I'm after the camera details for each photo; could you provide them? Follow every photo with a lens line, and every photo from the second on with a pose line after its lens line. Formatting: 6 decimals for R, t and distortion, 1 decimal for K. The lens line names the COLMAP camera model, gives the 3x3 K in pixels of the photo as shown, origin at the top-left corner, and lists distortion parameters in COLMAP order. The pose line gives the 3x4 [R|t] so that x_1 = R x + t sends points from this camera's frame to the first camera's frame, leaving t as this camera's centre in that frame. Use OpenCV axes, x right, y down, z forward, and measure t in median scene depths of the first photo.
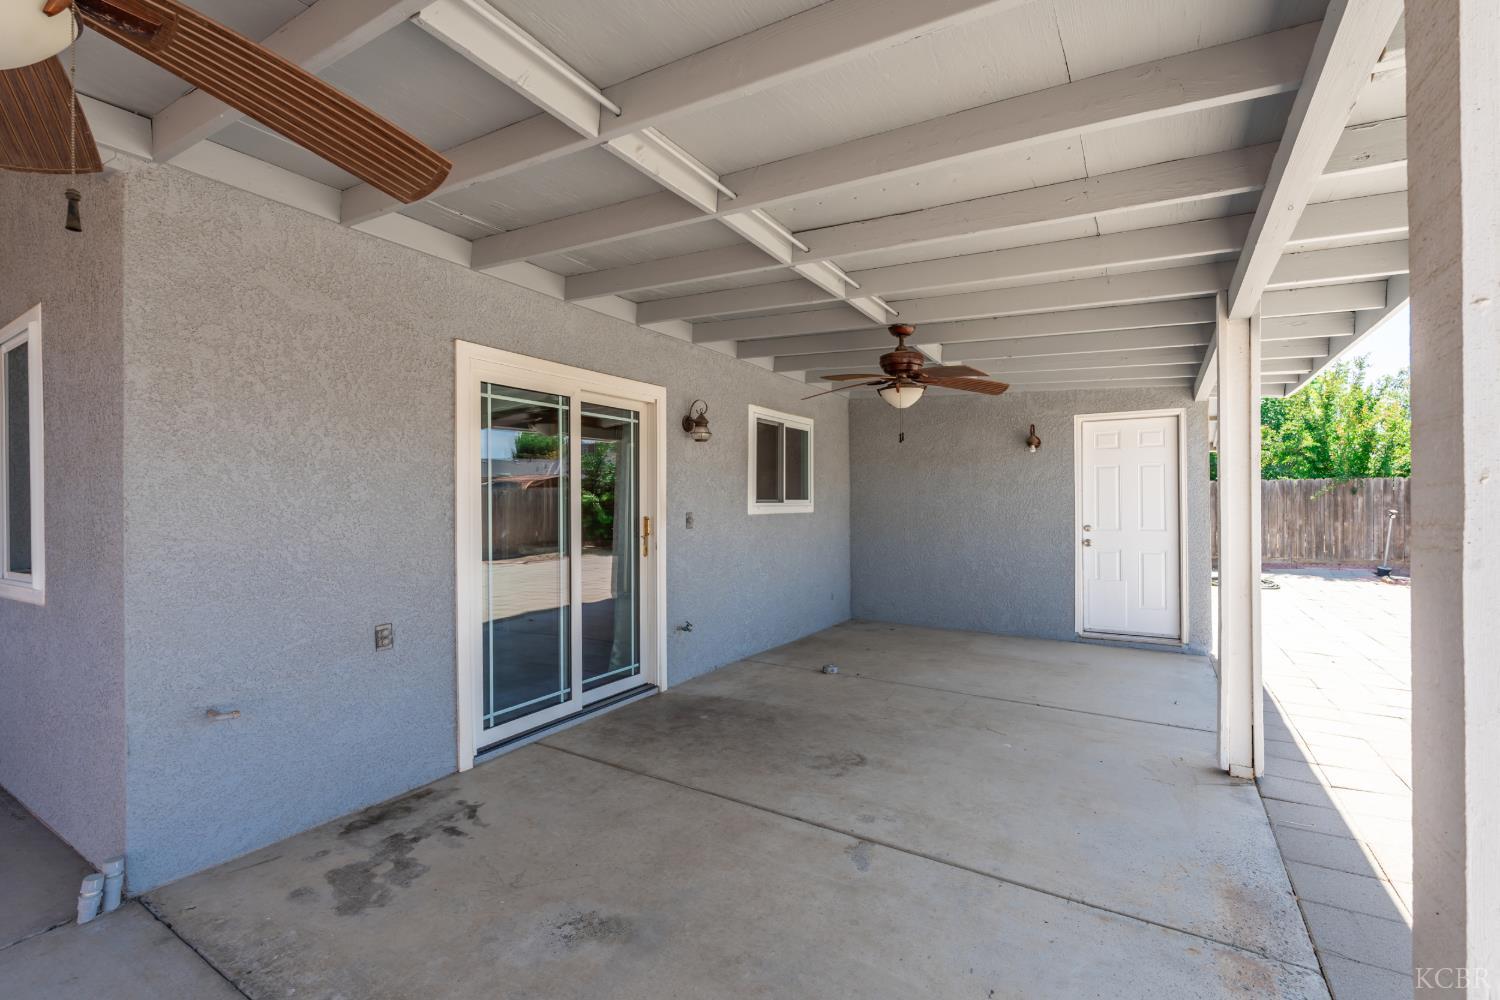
lens RADIAL K [[658.4, 0, 746.9], [0, 658.4, 502.0], [0, 0, 1]] dist [-0.001827, -0.000209]
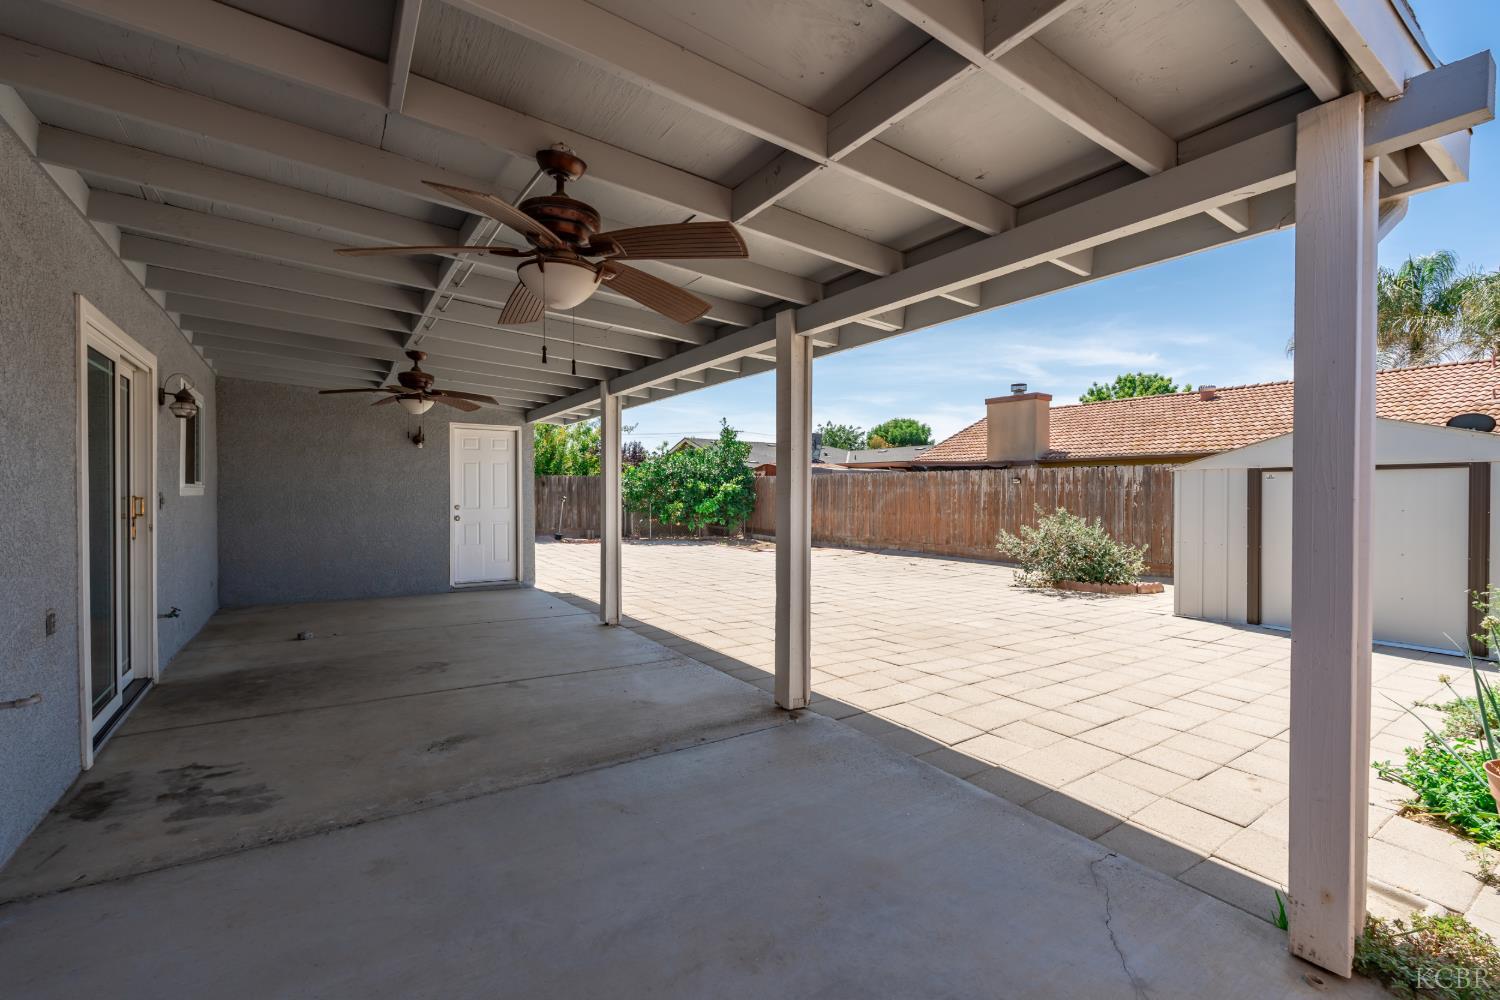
lens RADIAL K [[654.0, 0, 758.8], [0, 654.0, 504.4], [0, 0, 1]] dist [0.000431, -0.000333]
pose [[0.414012, -0.008181, 0.910235, -0.592506], [-0.011700, 0.999829, 0.014308, 0.009004], [-0.910196, -0.016574, 0.413845, -0.157402]]
